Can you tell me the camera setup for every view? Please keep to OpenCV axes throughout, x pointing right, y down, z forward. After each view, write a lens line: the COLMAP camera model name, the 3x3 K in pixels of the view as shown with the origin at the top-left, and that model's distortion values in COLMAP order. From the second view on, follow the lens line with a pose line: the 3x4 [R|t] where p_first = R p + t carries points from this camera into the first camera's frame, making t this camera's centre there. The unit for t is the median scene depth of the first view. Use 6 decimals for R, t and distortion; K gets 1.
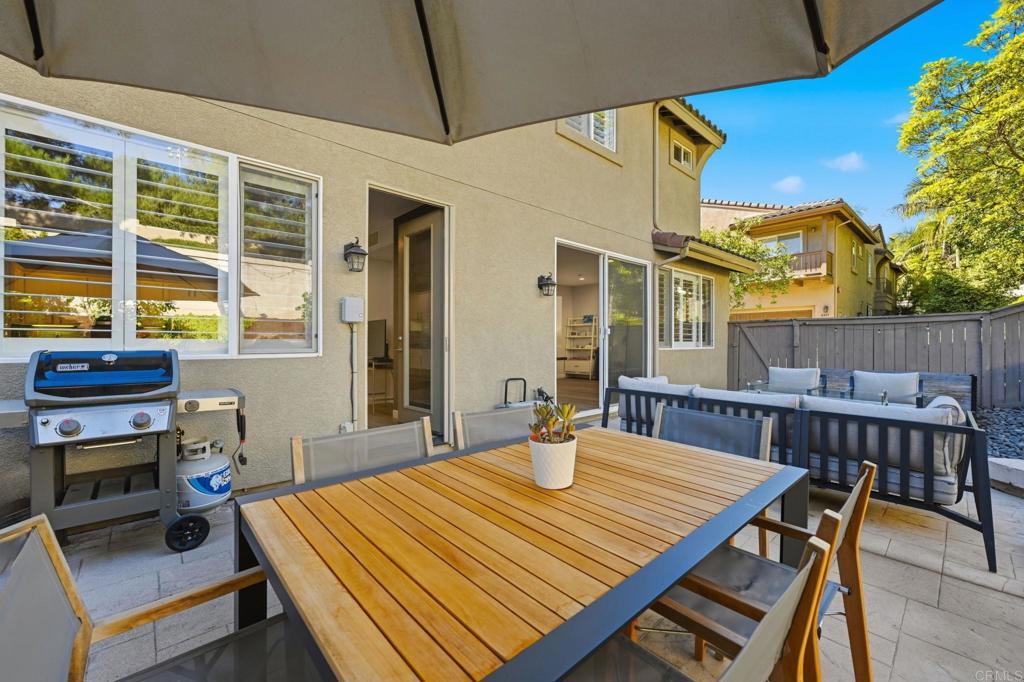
lens RADIAL K [[410.9, 0, 513.5], [0, 410.9, 342.5], [0, 0, 1]] dist [0.001227, -0.000217]
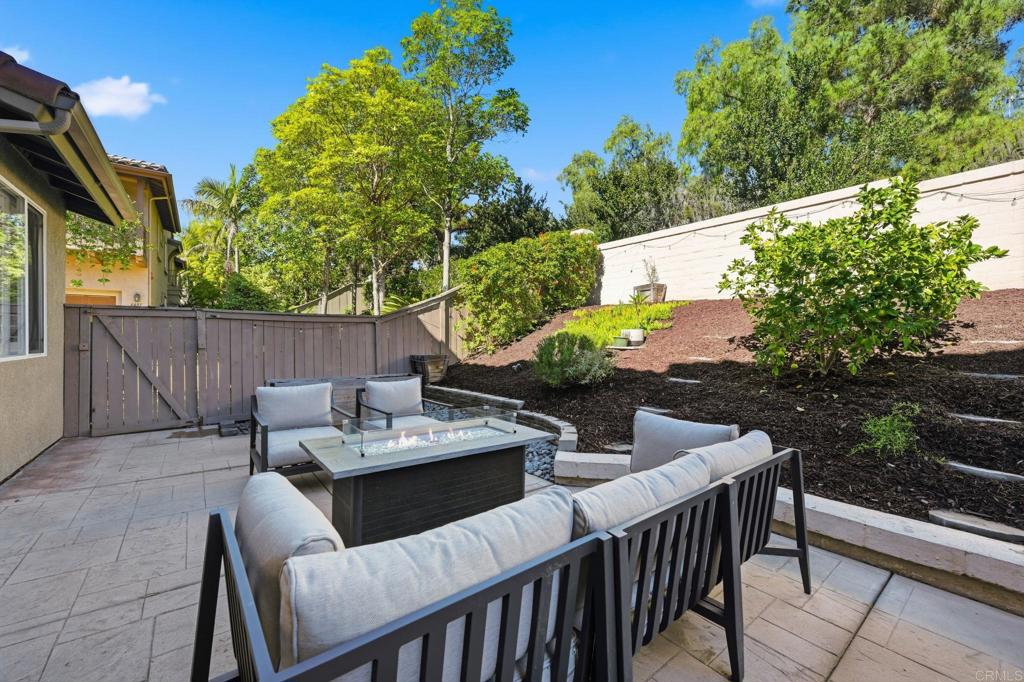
lens RADIAL K [[410.9, 0, 510.9], [0, 410.9, 339.7], [0, 0, 1]] dist [0.001227, -0.000217]
pose [[0.073162, -0.000091, 0.997320, 0.035931], [-0.005469, 0.999985, 0.000493, -0.007706], [-0.997305, -0.005491, 0.073160, 0.389913]]
